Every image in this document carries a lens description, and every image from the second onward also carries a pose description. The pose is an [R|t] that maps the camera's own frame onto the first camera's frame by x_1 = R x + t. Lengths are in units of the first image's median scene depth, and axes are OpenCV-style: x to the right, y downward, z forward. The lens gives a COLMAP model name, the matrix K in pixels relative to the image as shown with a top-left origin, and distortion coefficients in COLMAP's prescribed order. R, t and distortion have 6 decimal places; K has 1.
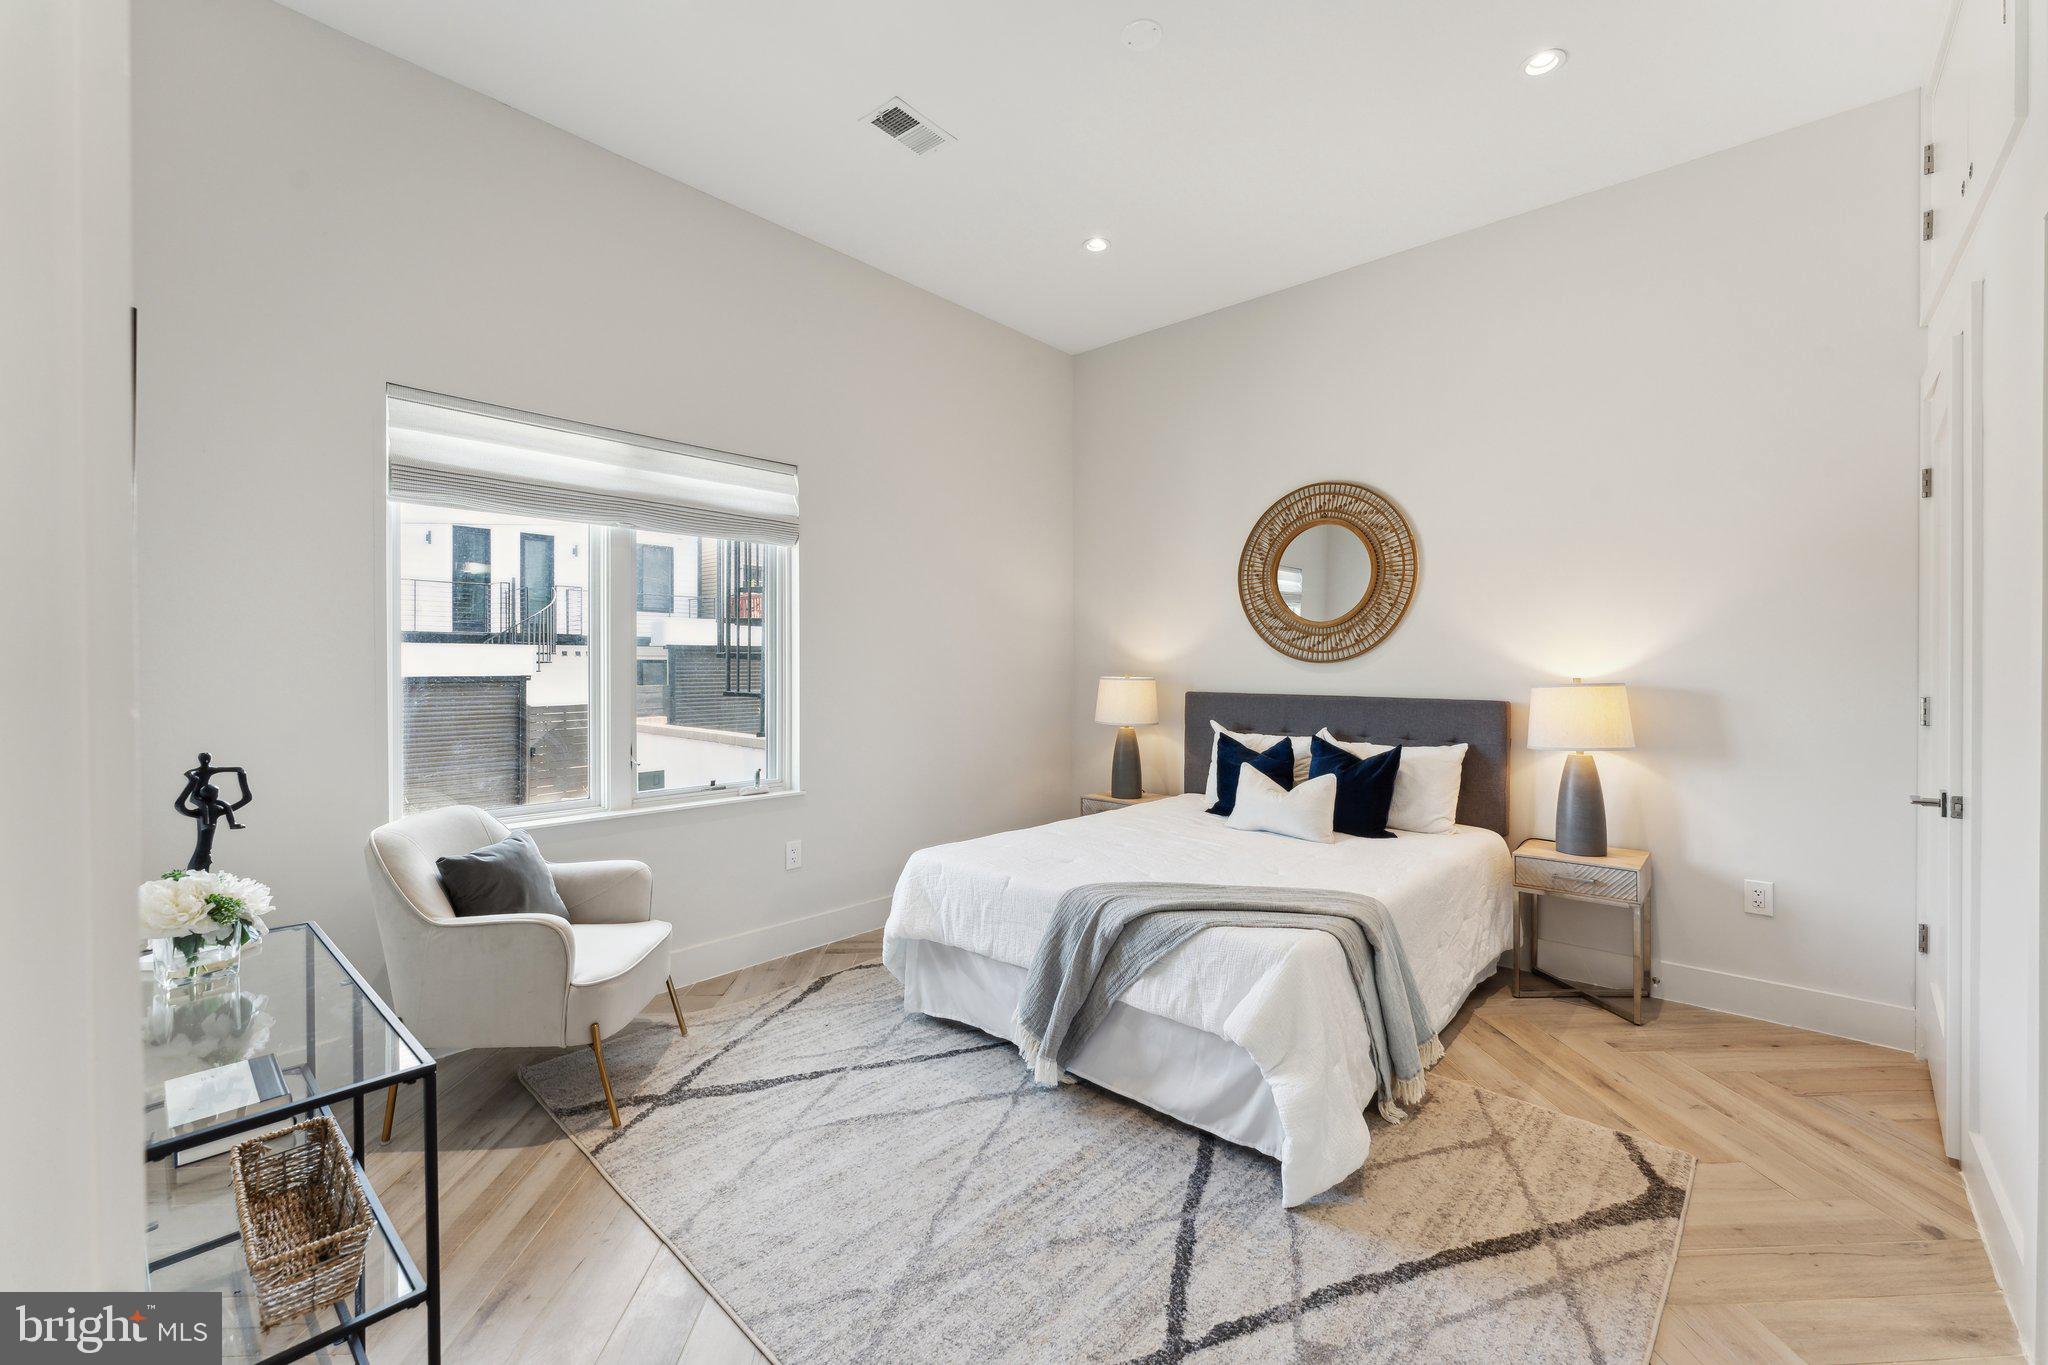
lens RADIAL K [[819.4, 0, 1024.9], [0, 819.4, 672.4], [0, 0, 1]] dist [0.000425, -0.000076]
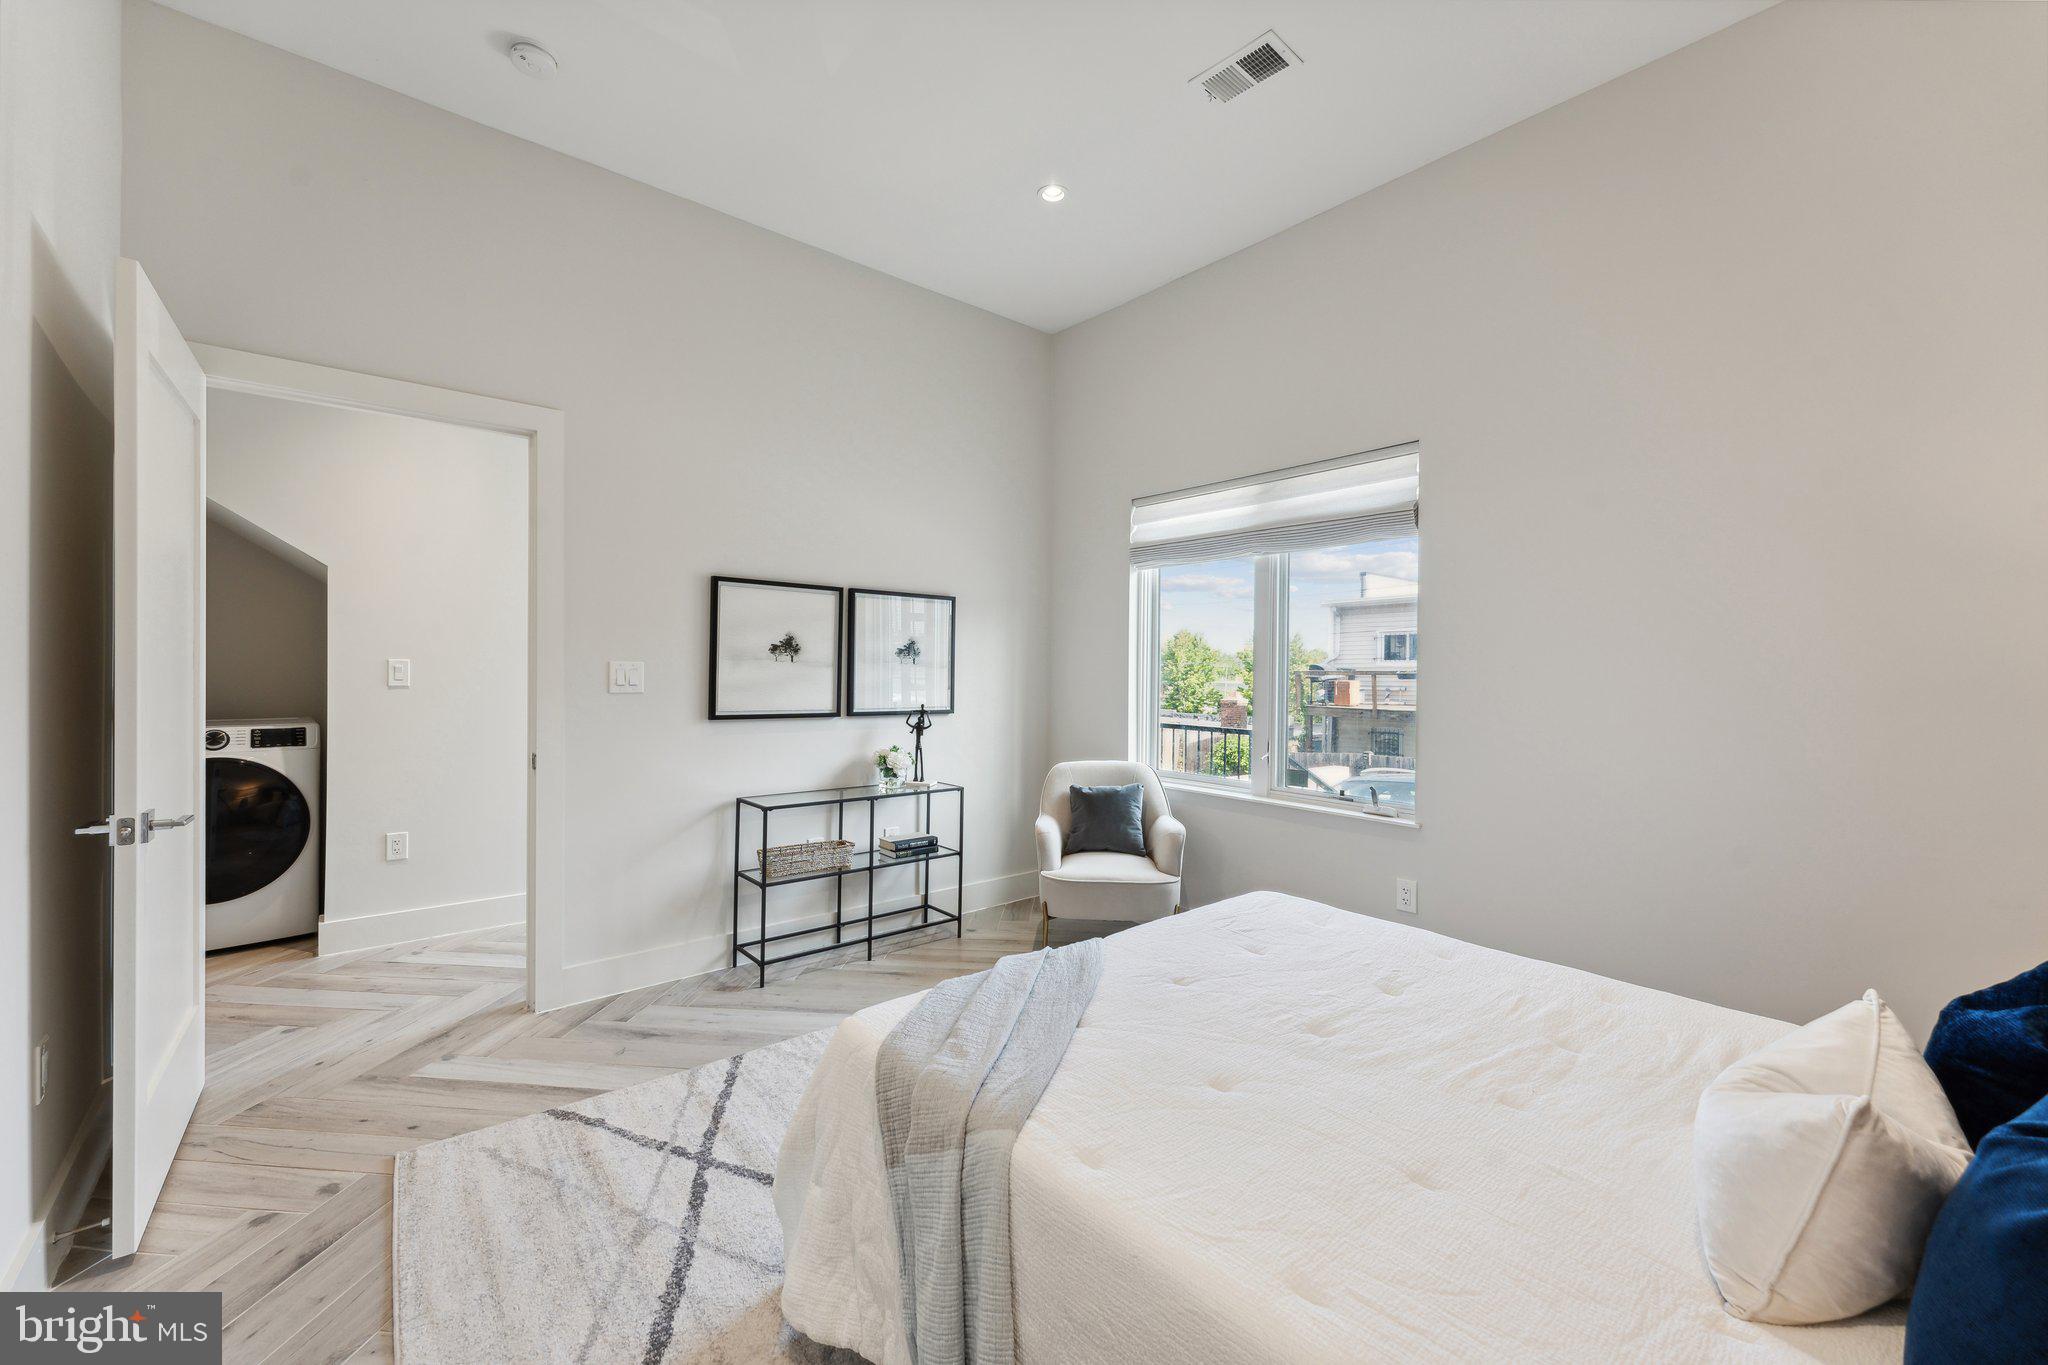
lens RADIAL K [[819.4, 0, 1023.7], [0, 819.4, 677.2], [0, 0, 1]] dist [0.000425, -0.000076]
pose [[-0.138124, 0.009932, -0.990365, 1.302220], [-0.017692, 0.999765, 0.012494, -0.020816], [0.990257, 0.019247, -0.137916, 1.506192]]
